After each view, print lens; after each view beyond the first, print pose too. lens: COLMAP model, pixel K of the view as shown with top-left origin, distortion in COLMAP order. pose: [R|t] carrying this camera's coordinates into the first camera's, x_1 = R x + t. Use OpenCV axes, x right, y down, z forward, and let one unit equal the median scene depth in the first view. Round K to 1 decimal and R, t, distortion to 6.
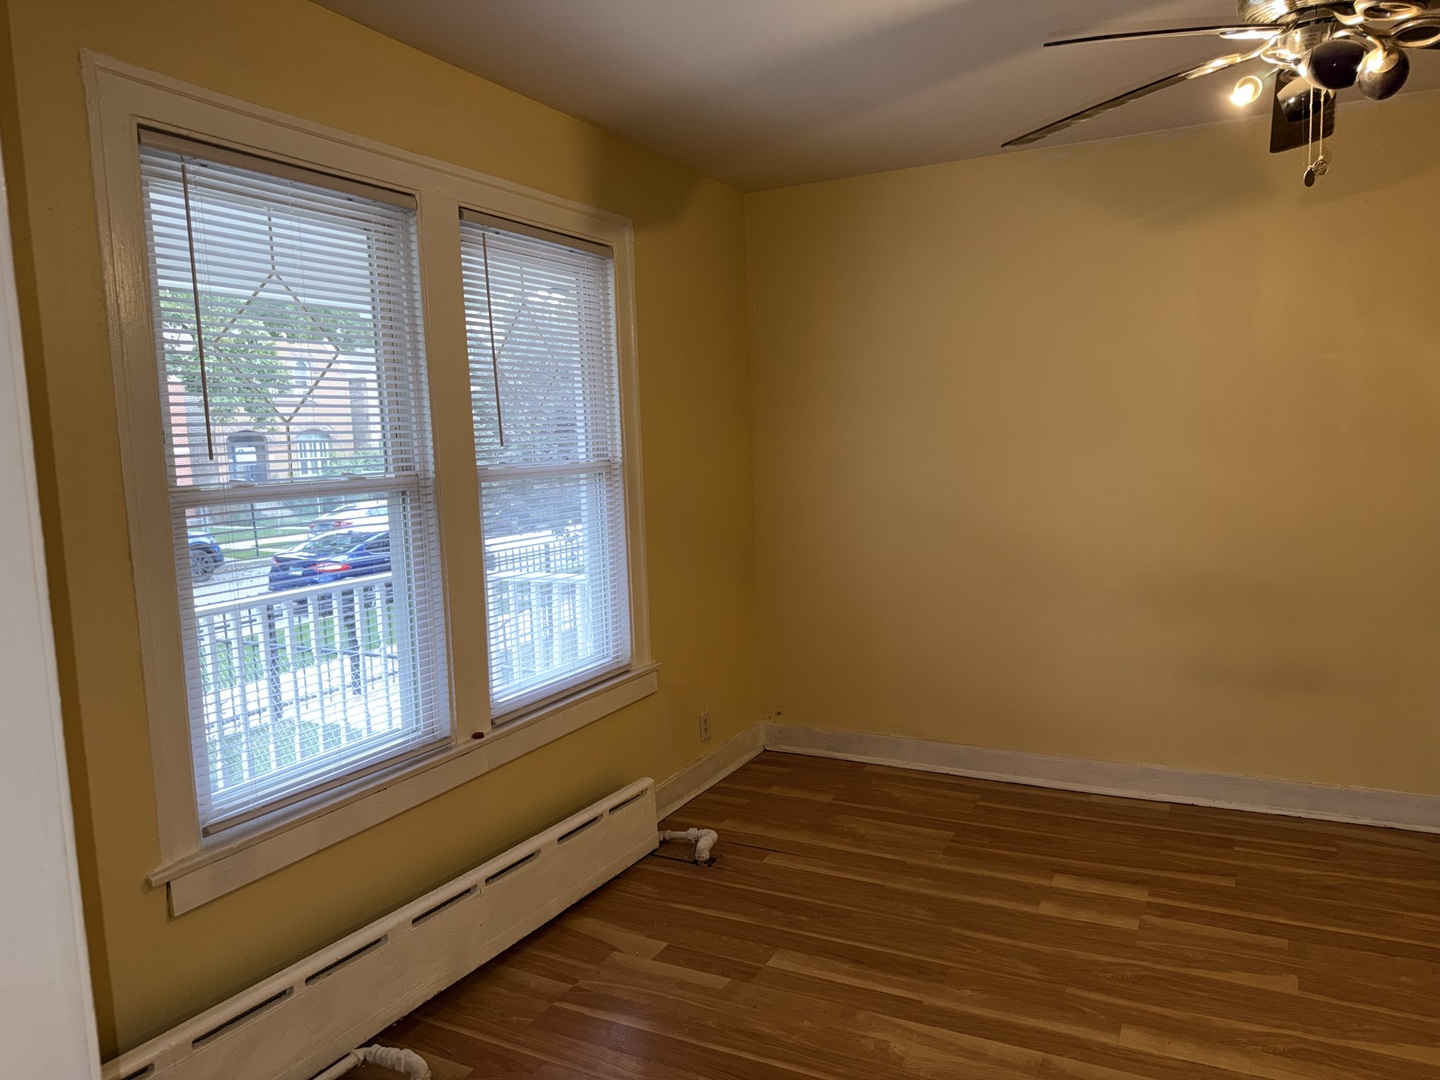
lens RADIAL K [[1019.4, 0, 719.7], [0, 1019.4, 532.9], [0, 0, 1]] dist [0.021207, -0.028440]
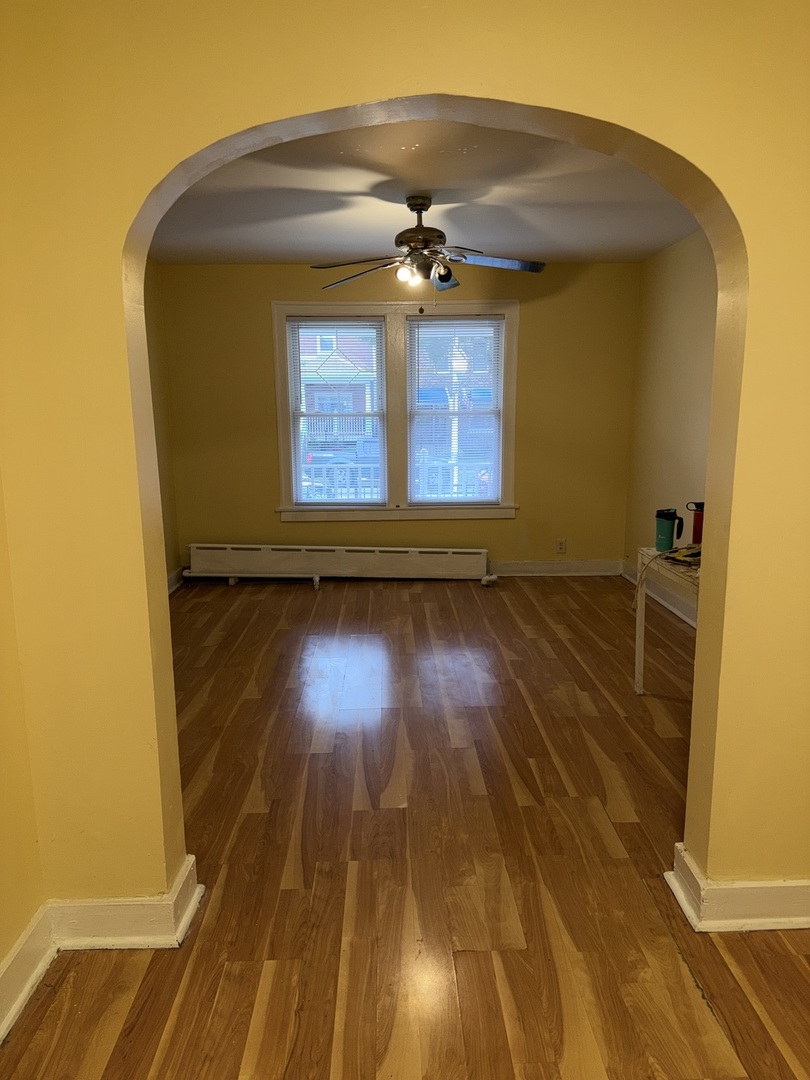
lens RADIAL K [[764.5, 0, 410.3], [0, 764.5, 534.9], [0, 0, 1]] dist [0.021207, -0.028440]
pose [[0.479375, 0.176195, -0.859741, 1.534667], [-0.093030, 0.984322, 0.149855, -0.041167], [0.872666, 0.008146, 0.488250, -0.000932]]
